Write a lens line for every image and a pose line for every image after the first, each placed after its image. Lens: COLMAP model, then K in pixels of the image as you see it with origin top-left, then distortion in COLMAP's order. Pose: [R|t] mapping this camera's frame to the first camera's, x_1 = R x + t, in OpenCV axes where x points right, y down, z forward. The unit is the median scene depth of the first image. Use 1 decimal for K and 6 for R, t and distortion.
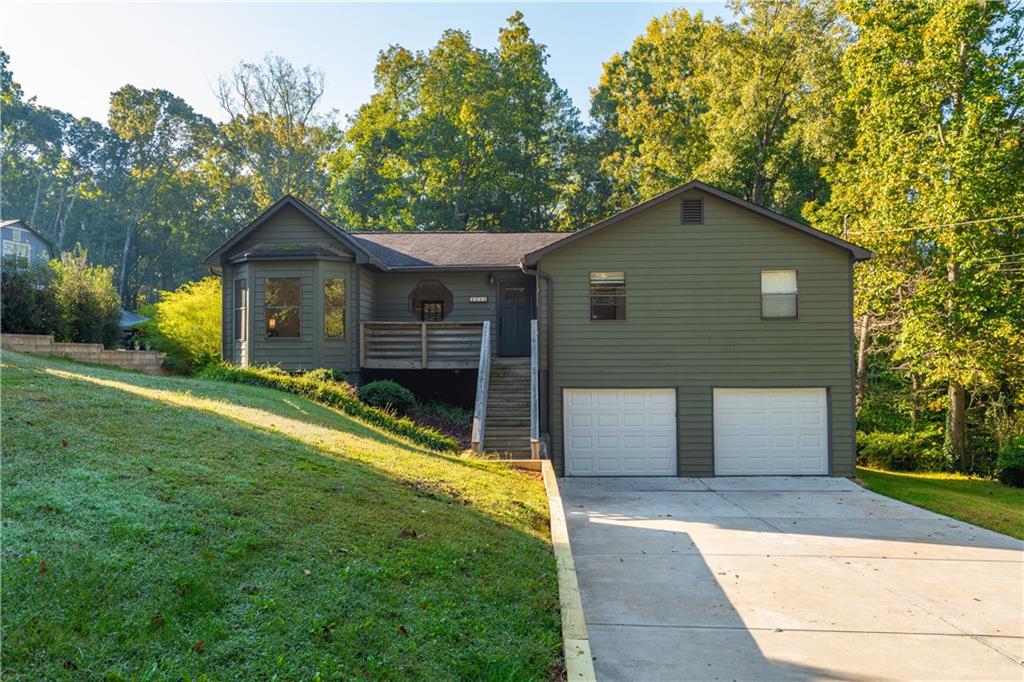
lens RADIAL K [[791.5, 0, 511.7], [0, 791.5, 338.6], [0, 0, 1]] dist [-0.003419, 0.000936]
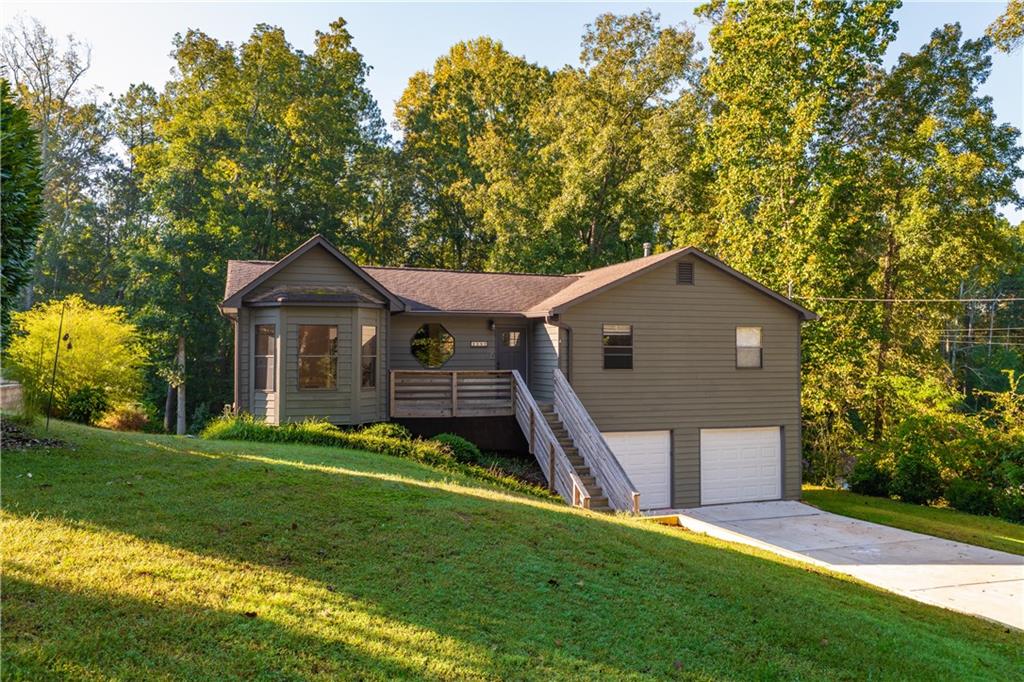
lens RADIAL K [[780.5, 0, 555.5], [0, 780.5, 339.0], [0, 0, 1]] dist [-0.001766, 0.003511]
pose [[0.929100, 0.017825, 0.369398, -0.309884], [-0.016299, 0.999841, -0.007250, -0.048423], [-0.369469, 0.000715, 0.929243, 0.027255]]
